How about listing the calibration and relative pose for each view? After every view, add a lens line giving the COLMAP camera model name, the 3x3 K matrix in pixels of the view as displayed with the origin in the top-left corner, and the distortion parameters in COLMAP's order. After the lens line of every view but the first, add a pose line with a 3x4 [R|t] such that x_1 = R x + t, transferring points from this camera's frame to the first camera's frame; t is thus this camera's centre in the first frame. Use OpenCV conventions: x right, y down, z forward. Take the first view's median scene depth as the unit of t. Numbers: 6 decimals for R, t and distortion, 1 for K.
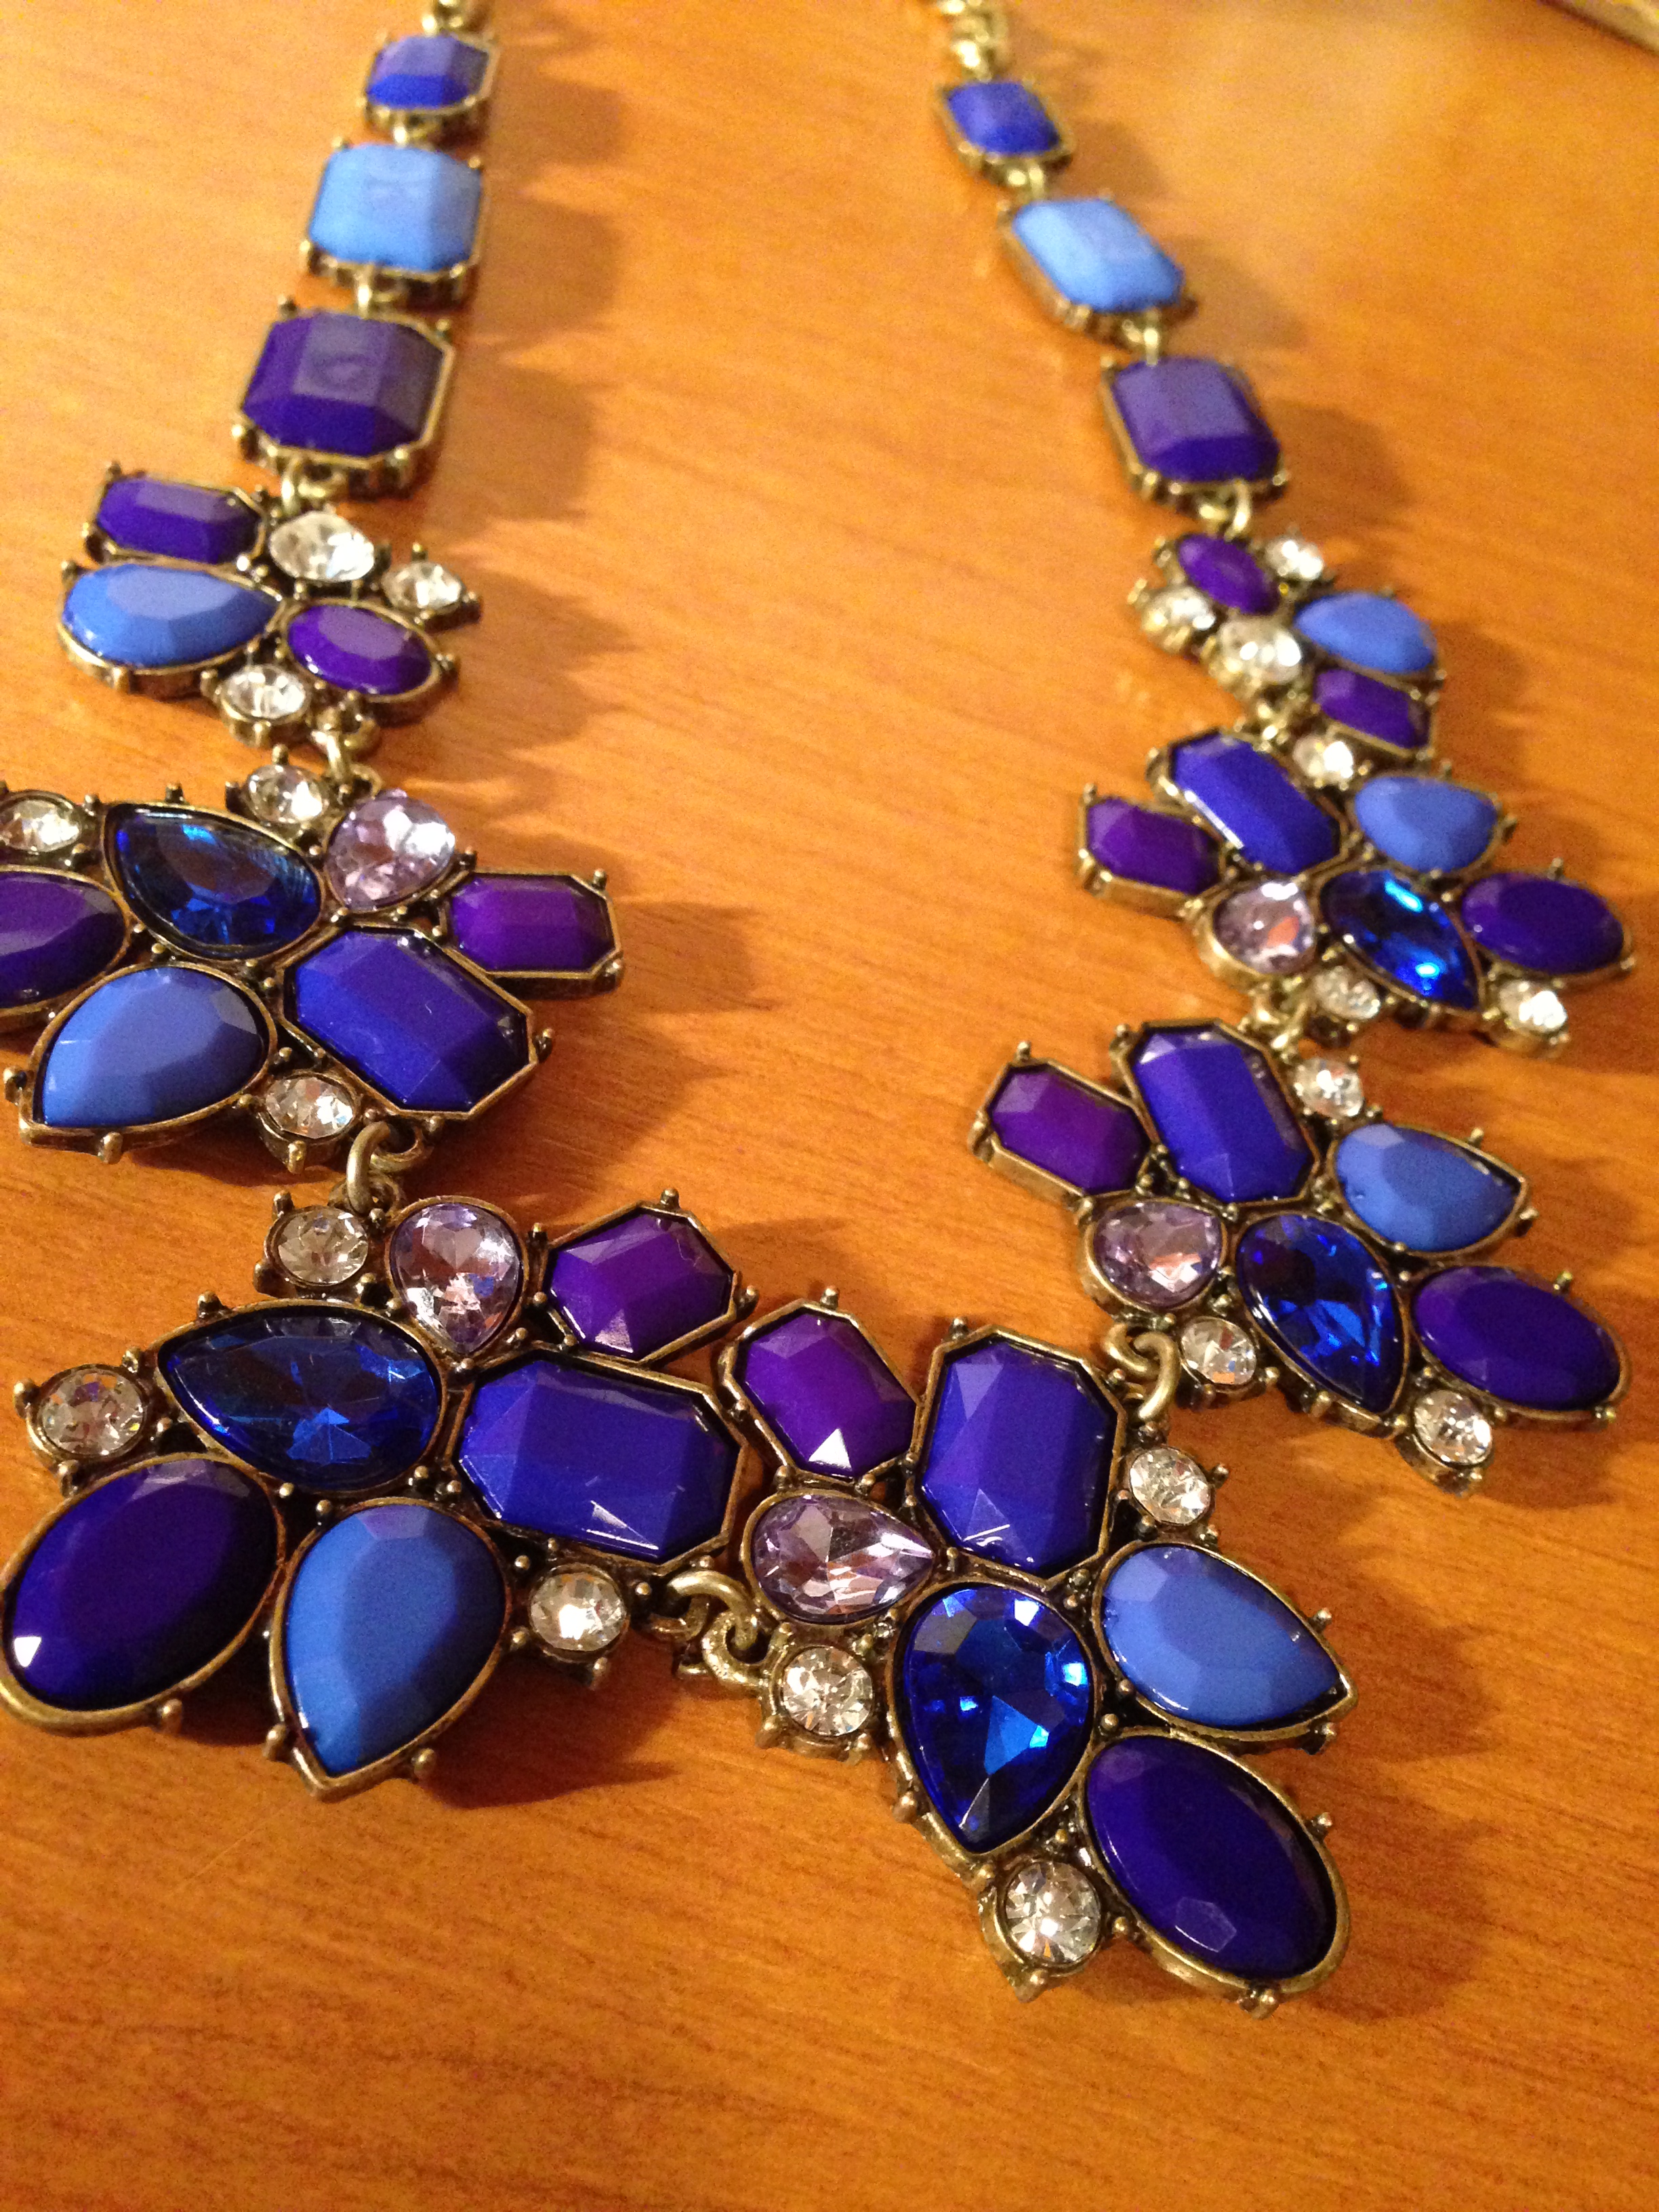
lens RADIAL K [[2125.8, 0, 829.5], [0, 2125.8, 1106.0], [0, 0, 1]] dist [0.043019, -0.012973]
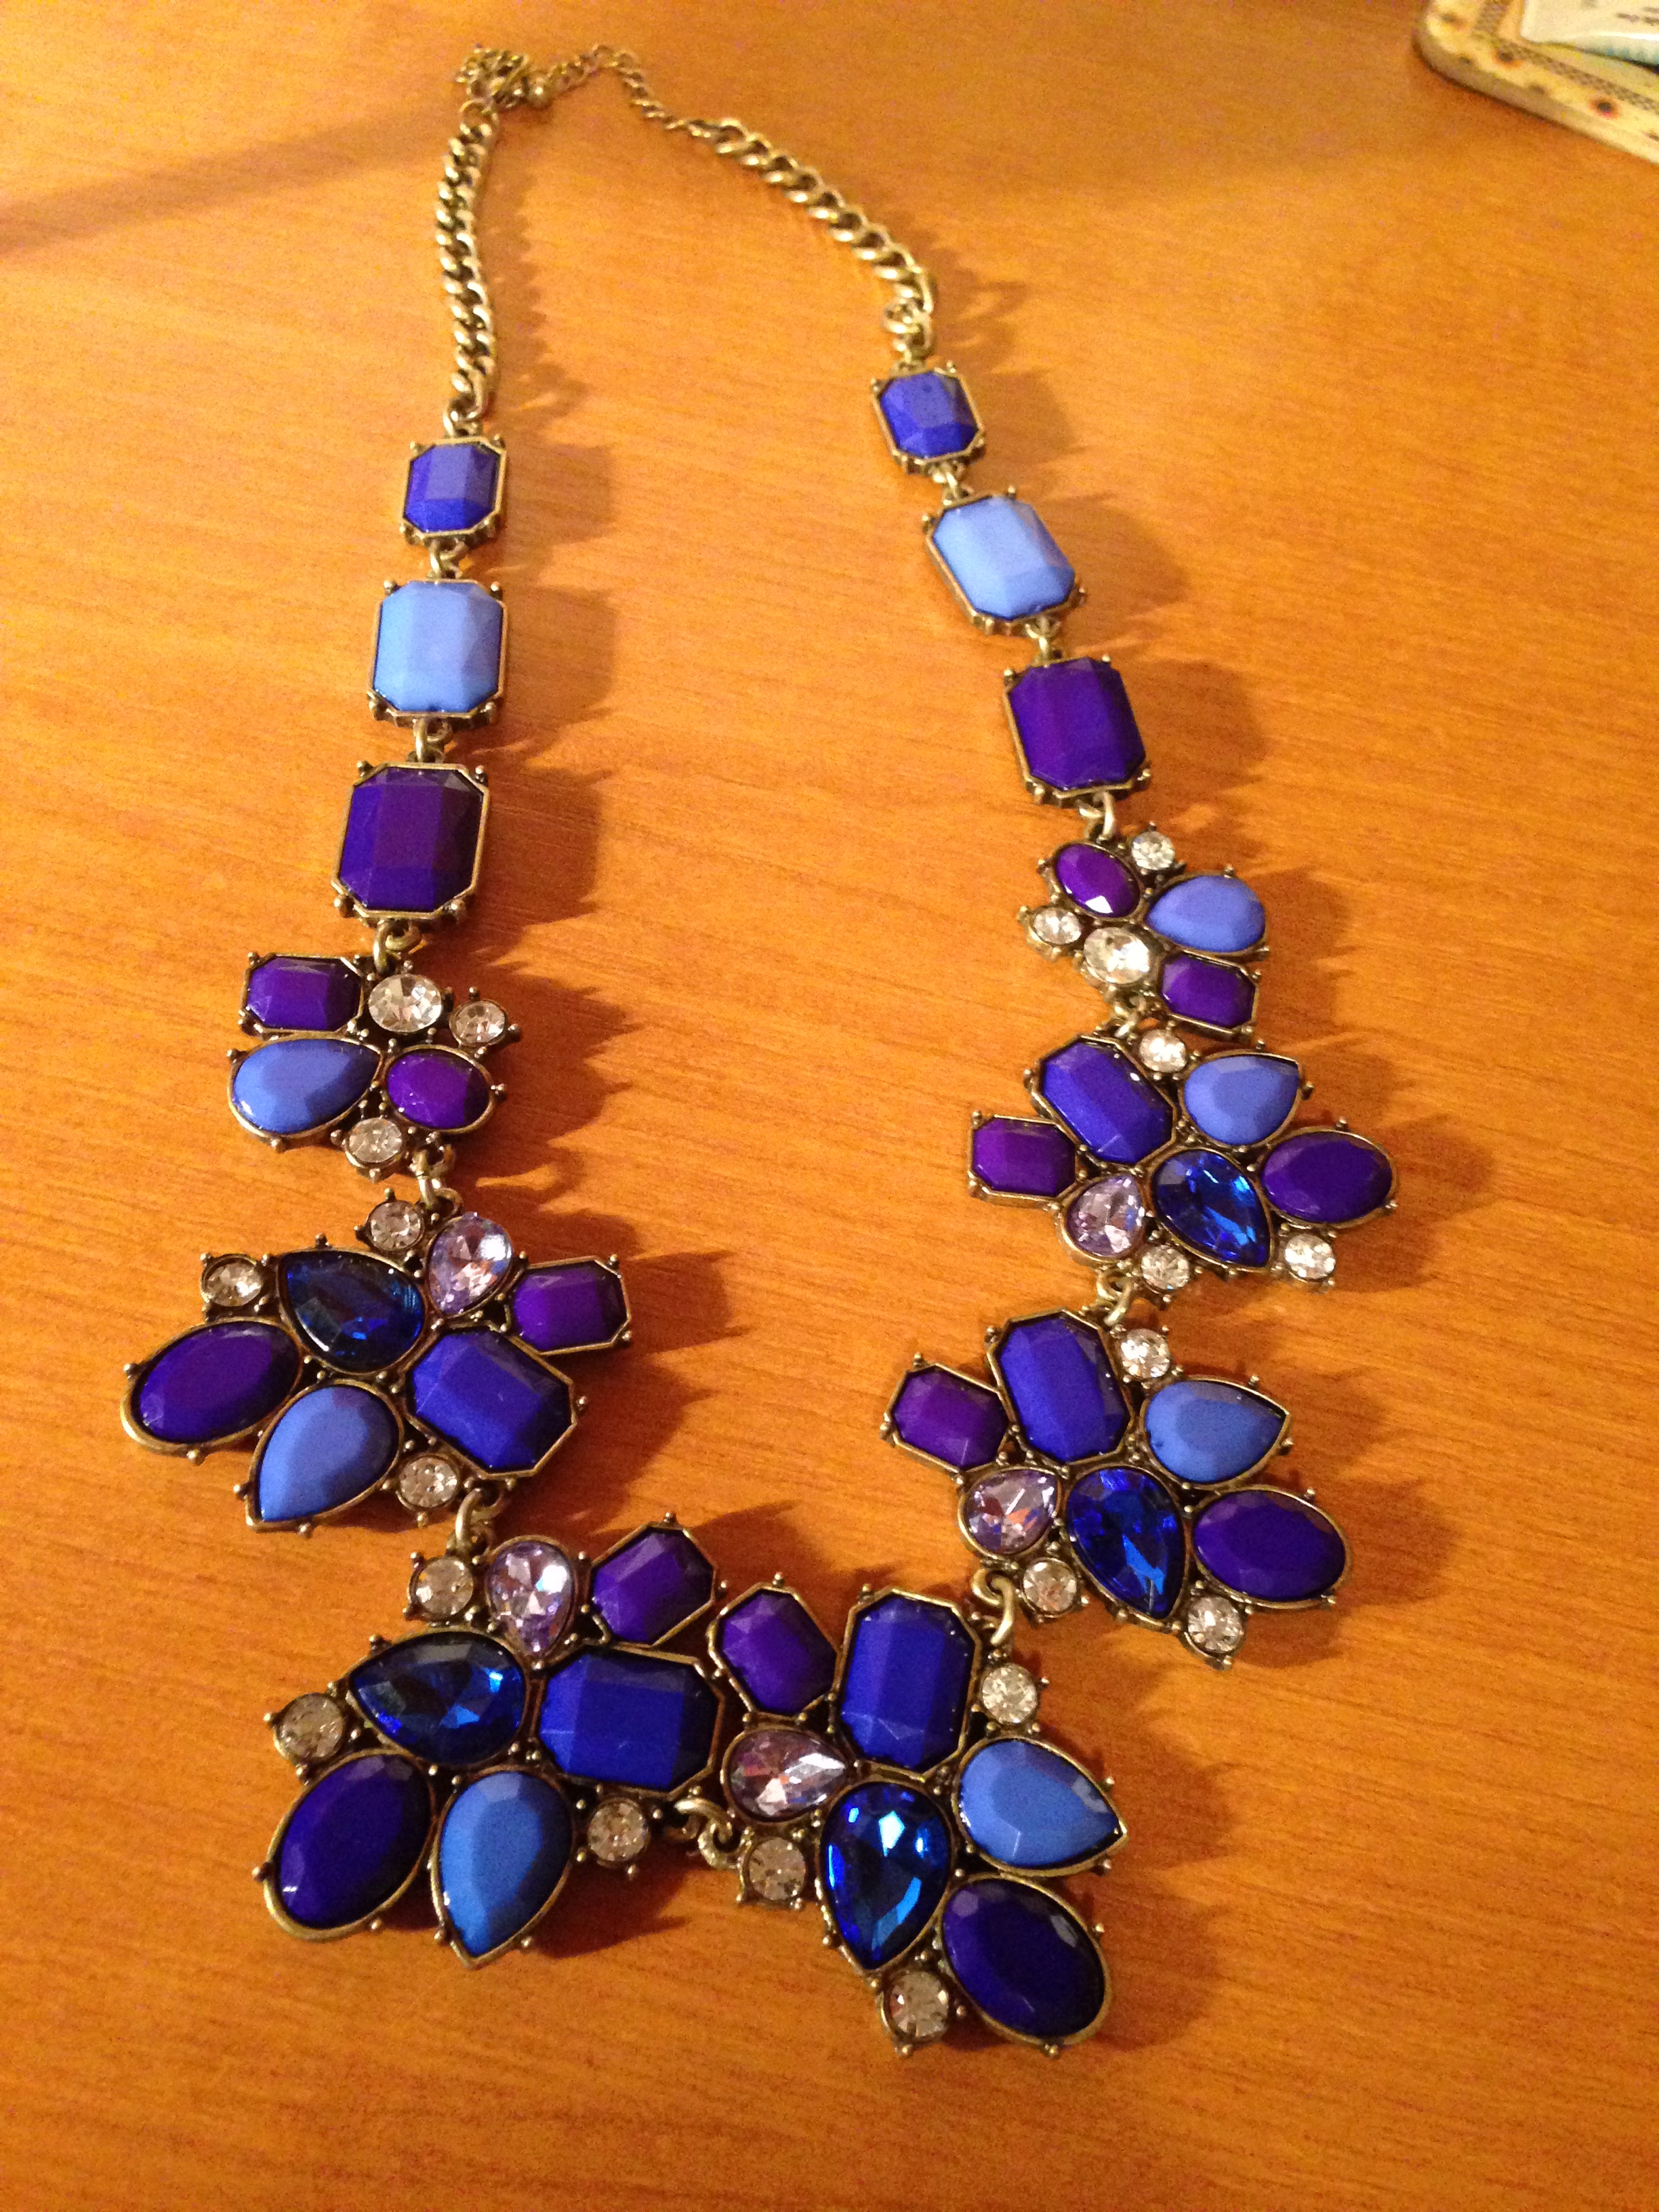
lens RADIAL K [[2092.6, 0, 820.0], [0, 2092.6, 1105.4], [0, 0, 1]] dist [0.054578, 0.004216]
pose [[0.993323, -0.067101, -0.093840, 0.184230], [0.079979, 0.986774, 0.140999, -0.432720], [0.083138, -0.147563, 0.985552, -0.399568]]
